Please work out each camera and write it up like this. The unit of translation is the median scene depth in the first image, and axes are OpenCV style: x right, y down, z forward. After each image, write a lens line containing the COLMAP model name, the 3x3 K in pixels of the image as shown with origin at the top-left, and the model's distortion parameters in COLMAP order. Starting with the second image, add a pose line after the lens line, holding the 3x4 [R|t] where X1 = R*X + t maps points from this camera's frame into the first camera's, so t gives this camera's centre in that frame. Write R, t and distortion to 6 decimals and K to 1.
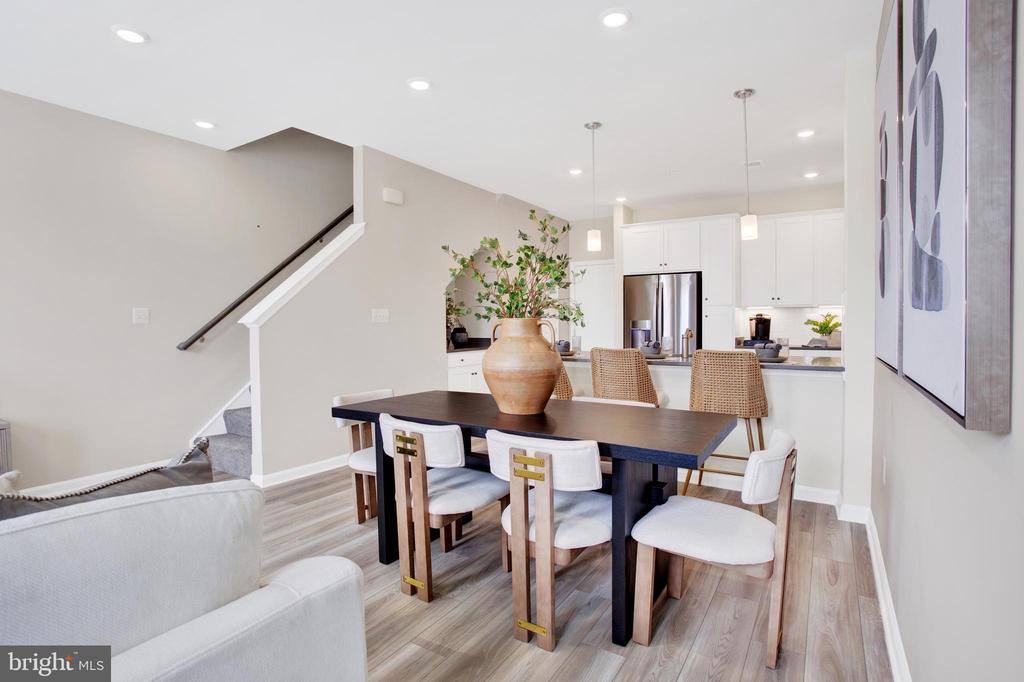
lens RADIAL K [[512.4, 0, 511.8], [0, 512.4, 336.4], [0, 0, 1]] dist [-0.000227, -0.000030]
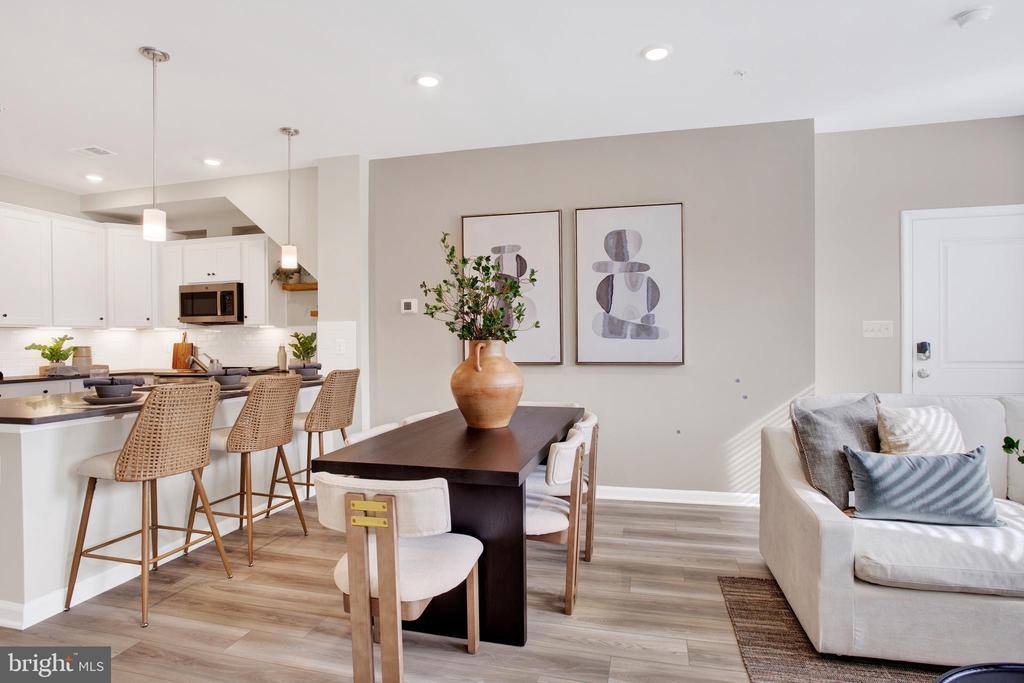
lens RADIAL K [[533.2, 0, 506.9], [0, 533.2, 346.5], [0, 0, 1]] dist [-0.005667, -0.000648]
pose [[-0.300731, -0.002935, 0.953704, -0.539593], [0.034601, 0.999303, 0.013986, -0.016735], [-0.953081, 0.037205, -0.300420, 0.658779]]
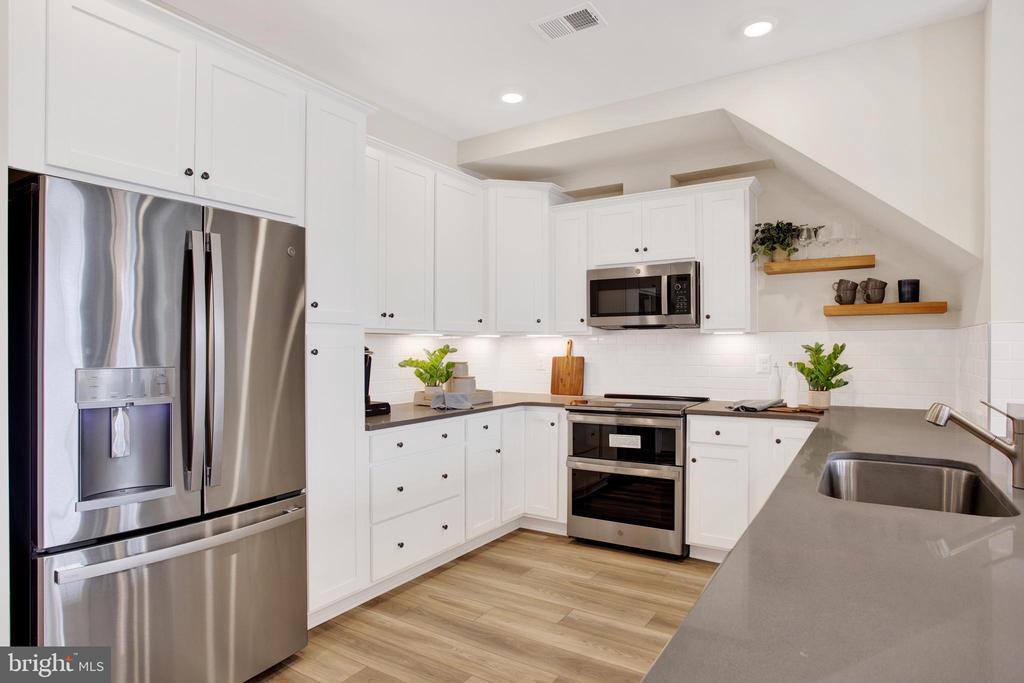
lens RADIAL K [[586.5, 0, 516.1], [0, 586.5, 340.7], [0, 0, 1]] dist [-0.004315, -0.000346]
pose [[-0.027152, 0.013844, 0.999535, -0.061904], [0.027512, 0.999536, -0.013096, -0.047819], [-0.999253, 0.027143, -0.027520, 1.099587]]
